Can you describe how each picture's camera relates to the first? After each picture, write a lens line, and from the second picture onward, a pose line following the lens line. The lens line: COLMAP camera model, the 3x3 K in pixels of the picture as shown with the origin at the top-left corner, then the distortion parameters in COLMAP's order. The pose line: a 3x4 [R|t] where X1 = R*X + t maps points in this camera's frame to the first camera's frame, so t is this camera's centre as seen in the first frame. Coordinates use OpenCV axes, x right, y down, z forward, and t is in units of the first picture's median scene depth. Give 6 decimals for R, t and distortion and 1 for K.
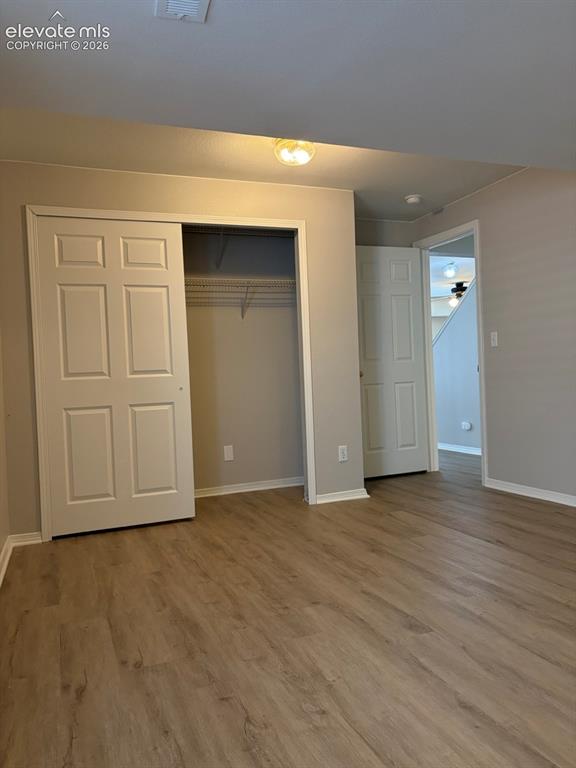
lens RADIAL K [[584.0, 0, 288.0], [0, 584.0, 384.0], [0, 0, 1]] dist [-0.000755, -0.005135]
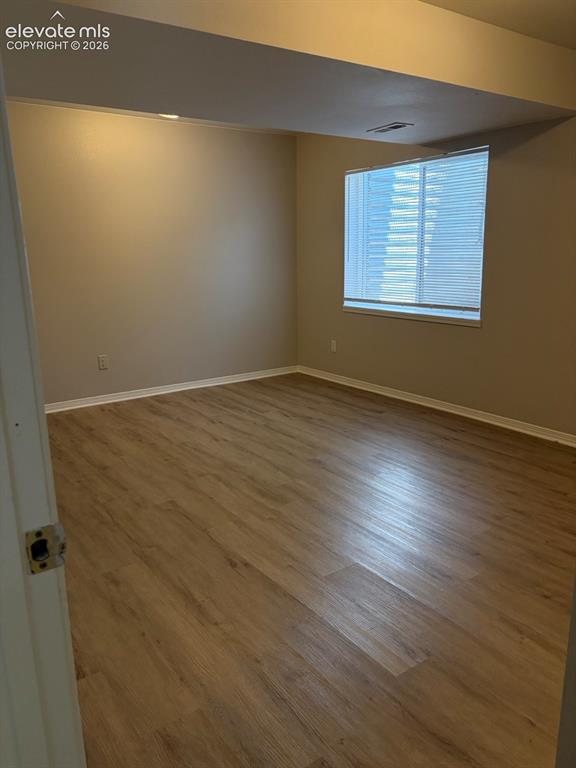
lens RADIAL K [[584.0, 0, 288.0], [0, 584.0, 384.0], [0, 0, 1]] dist [-0.000755, -0.005135]
pose [[-0.968383, 0.113199, -0.222307, 0.624787], [0.055158, 0.966224, 0.251731, -0.214379], [0.243294, 0.231510, -0.941919, 2.421996]]
